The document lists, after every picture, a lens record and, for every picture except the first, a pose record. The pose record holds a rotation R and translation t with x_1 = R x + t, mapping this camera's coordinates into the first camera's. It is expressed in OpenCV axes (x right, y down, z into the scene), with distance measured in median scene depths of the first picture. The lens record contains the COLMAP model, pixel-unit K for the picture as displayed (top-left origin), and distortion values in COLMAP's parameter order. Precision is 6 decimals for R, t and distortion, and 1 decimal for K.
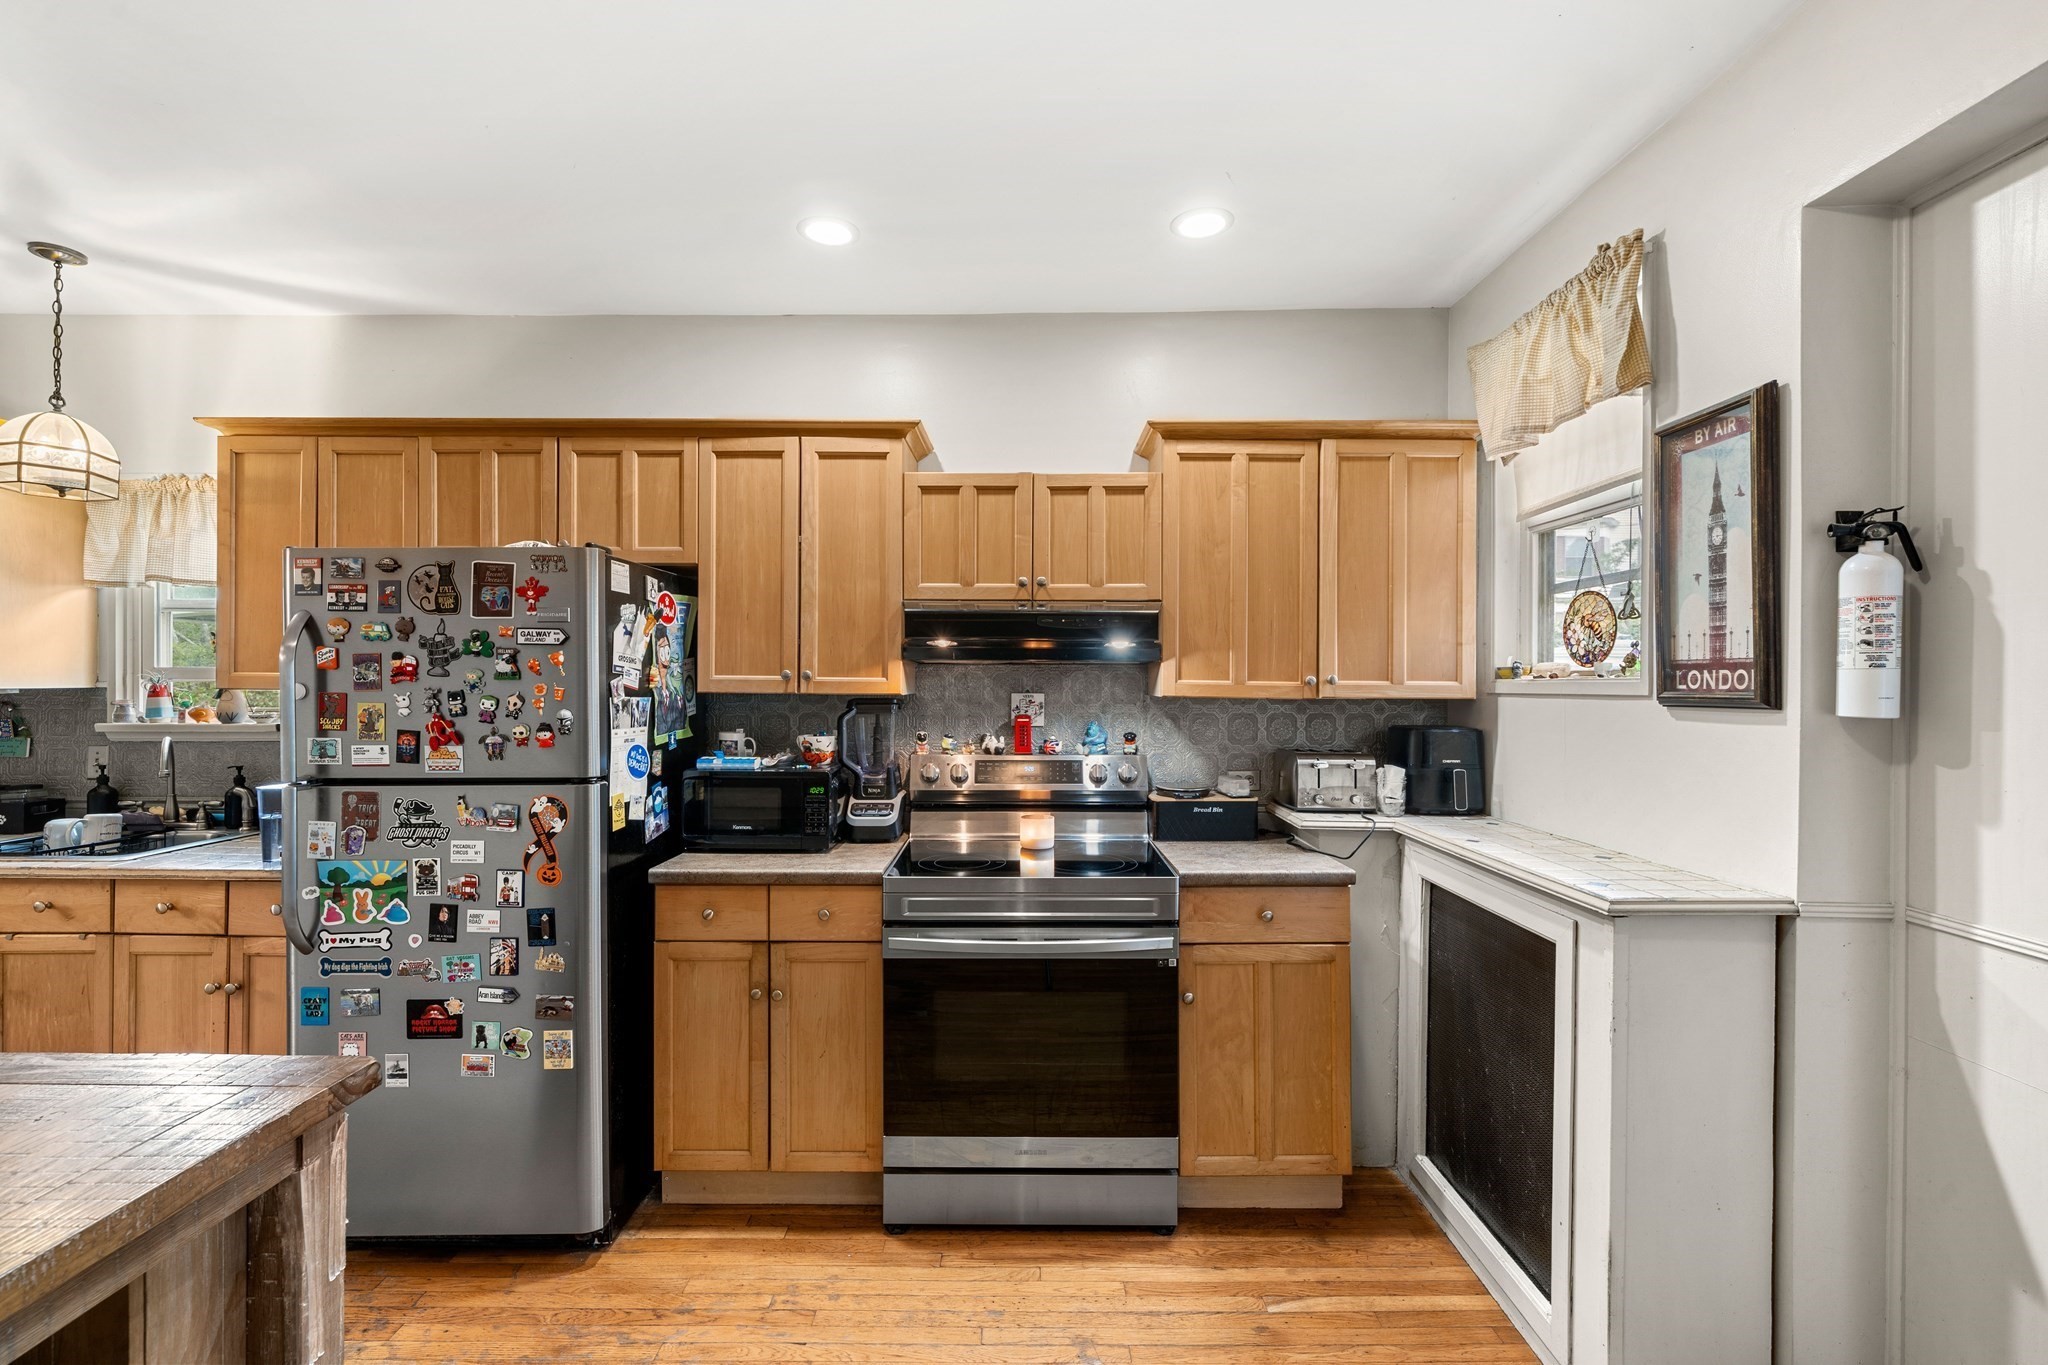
lens RADIAL K [[913.1, 0, 1015.6], [0, 913.1, 682.8], [0, 0, 1]] dist [0.000263, 0.000147]
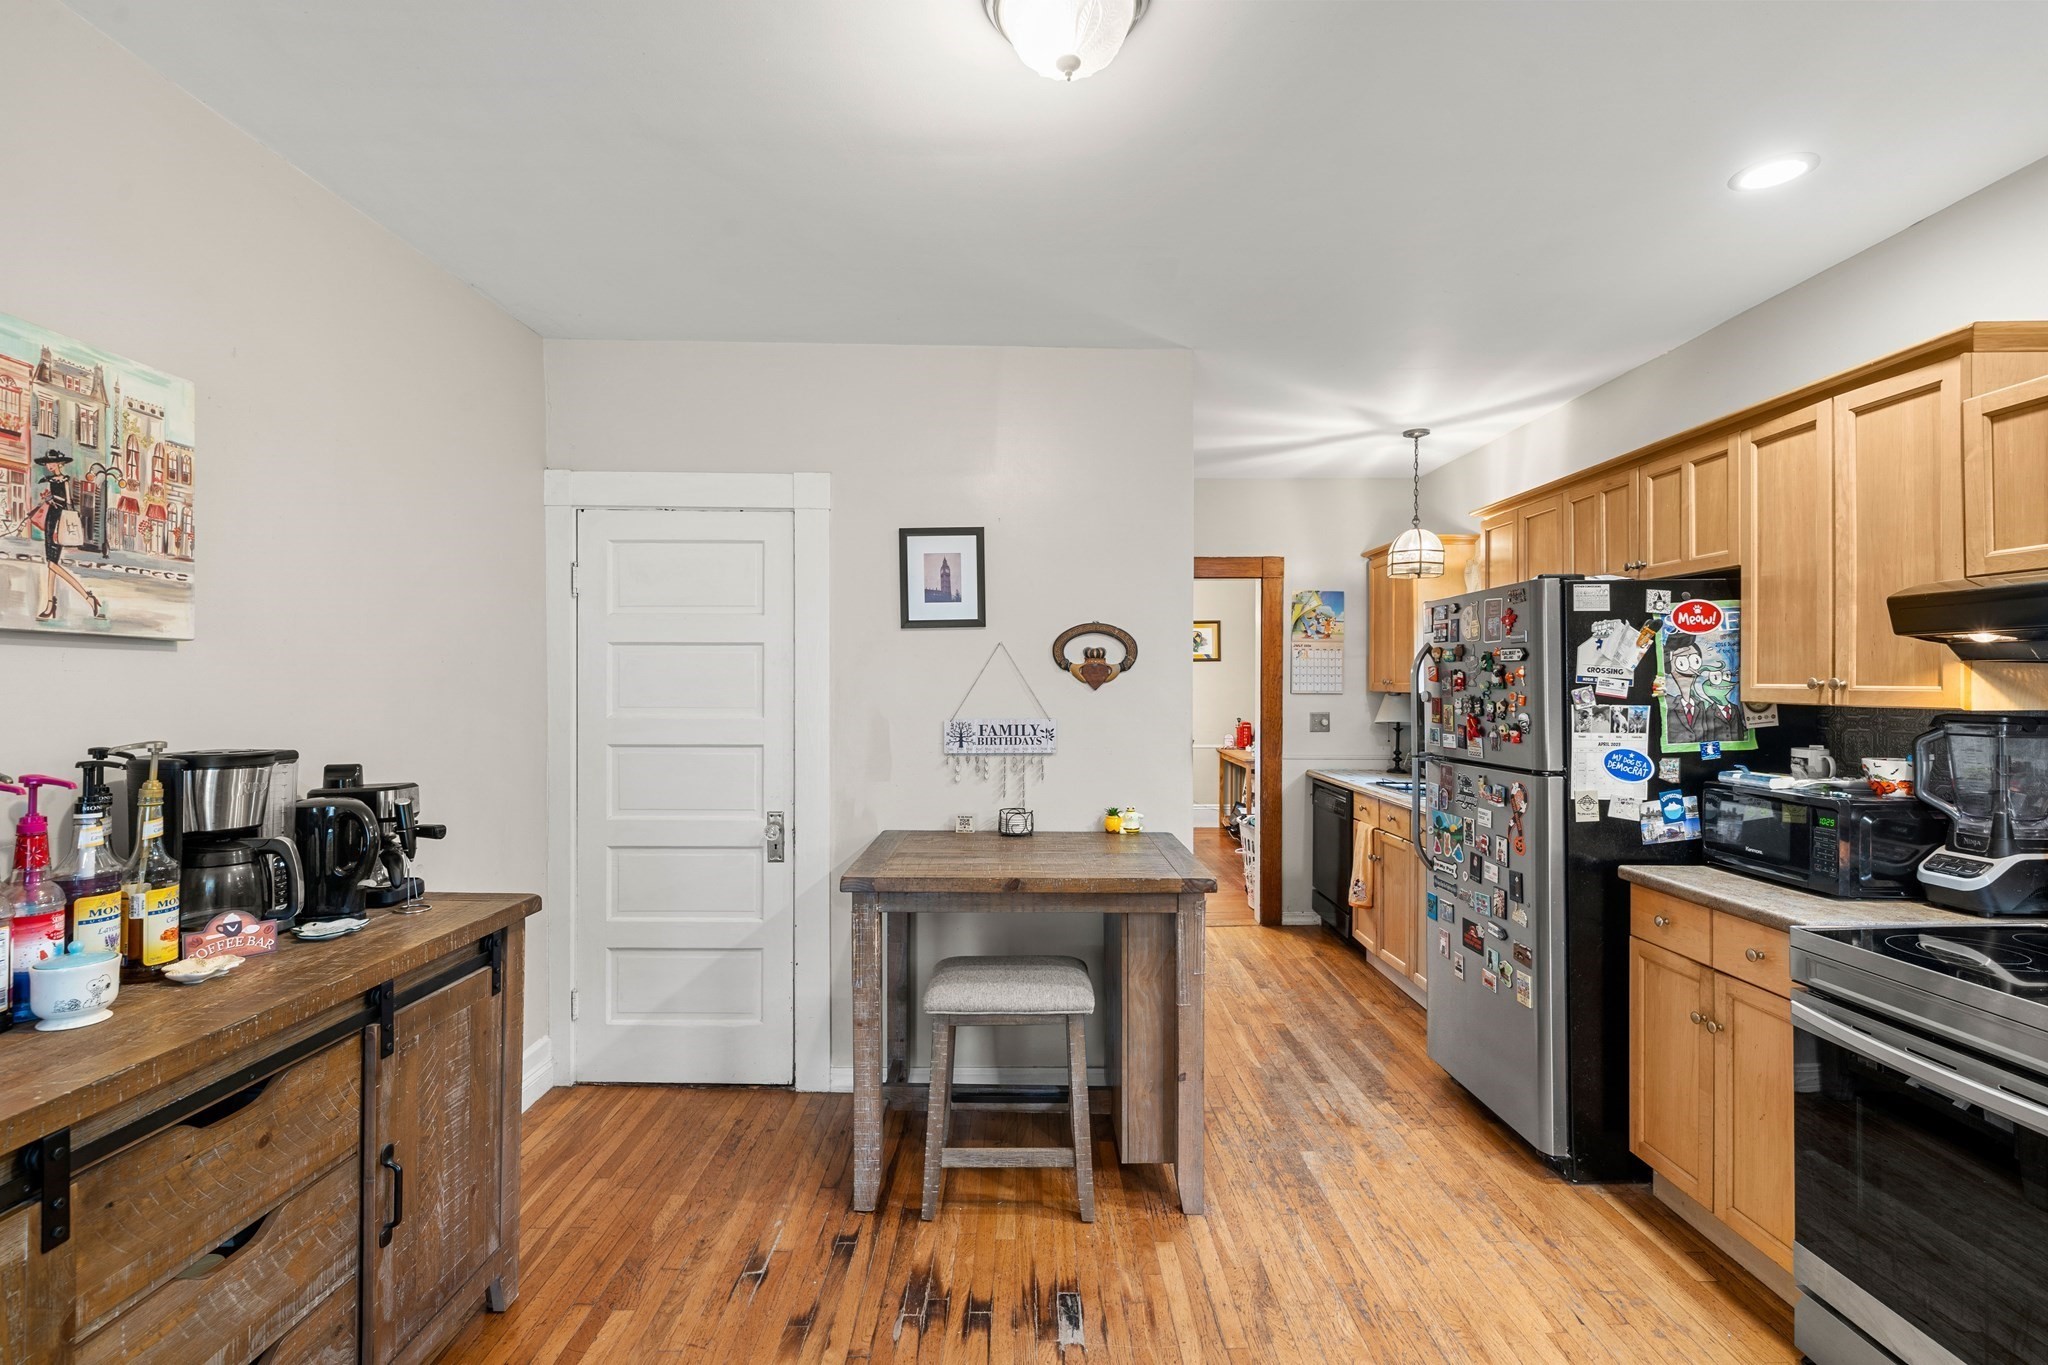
lens RADIAL K [[913.1, 0, 1013.7], [0, 913.1, 686.0], [0, 0, 1]] dist [0.000263, 0.000147]
pose [[0.001423, -0.000943, -0.999999, 0.607482], [-0.000459, 0.999999, -0.000943, -0.004947], [0.999999, 0.000460, 0.001422, 0.256314]]
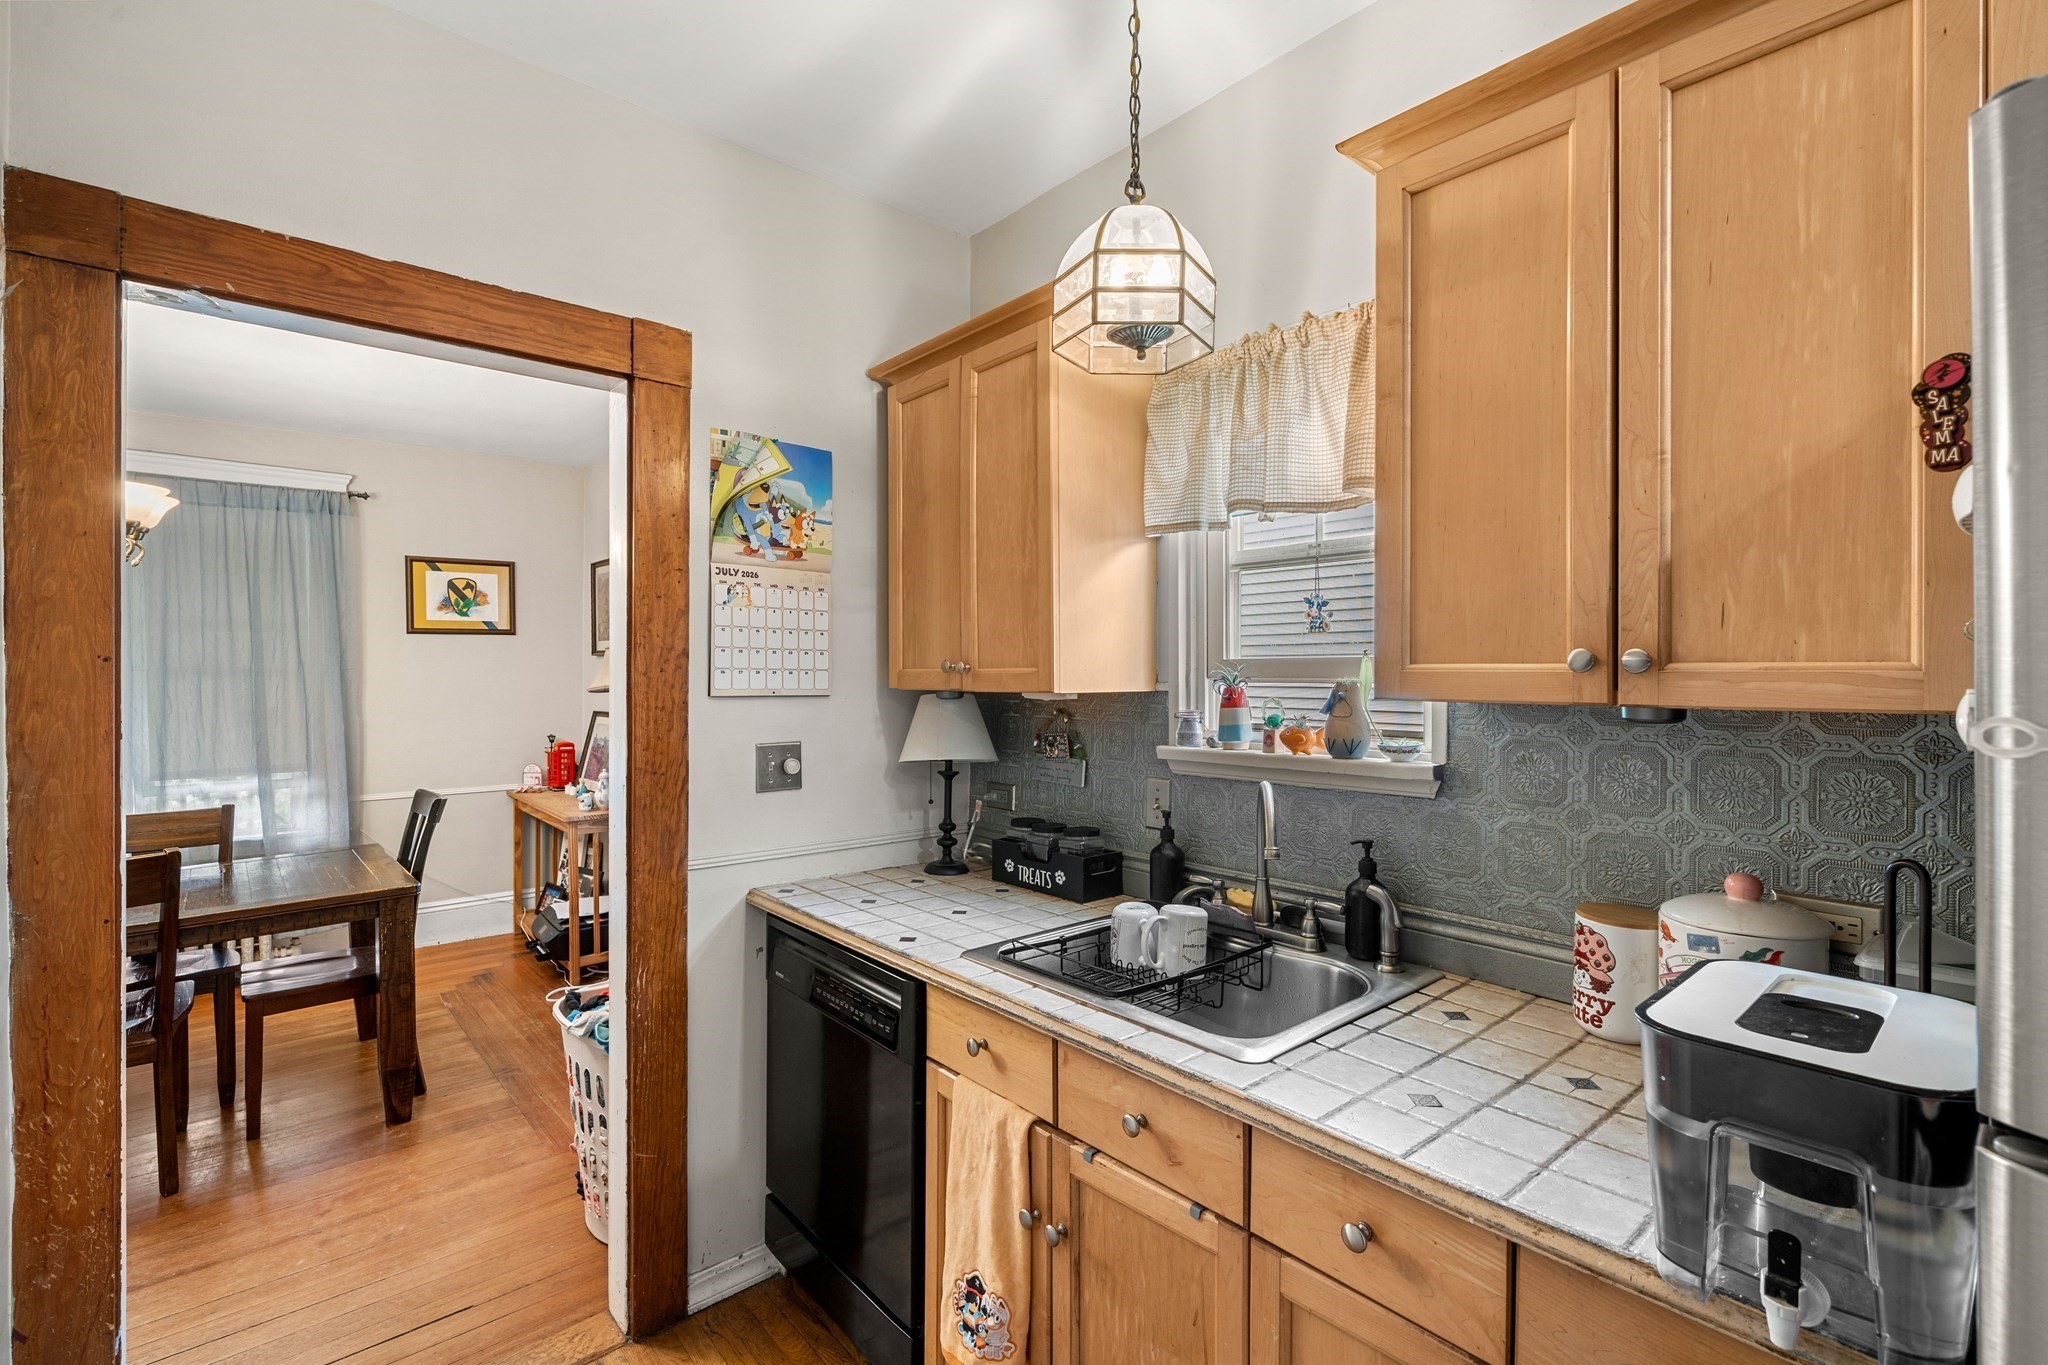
lens RADIAL K [[913.1, 0, 1021.3], [0, 913.1, 675.3], [0, 0, 1]] dist [0.000263, 0.000147]
pose [[0.661781, -0.005363, -0.749678, -0.659134], [0.004164, 0.999985, -0.003478, -0.005211], [0.749686, -0.000820, 0.661794, 0.560174]]
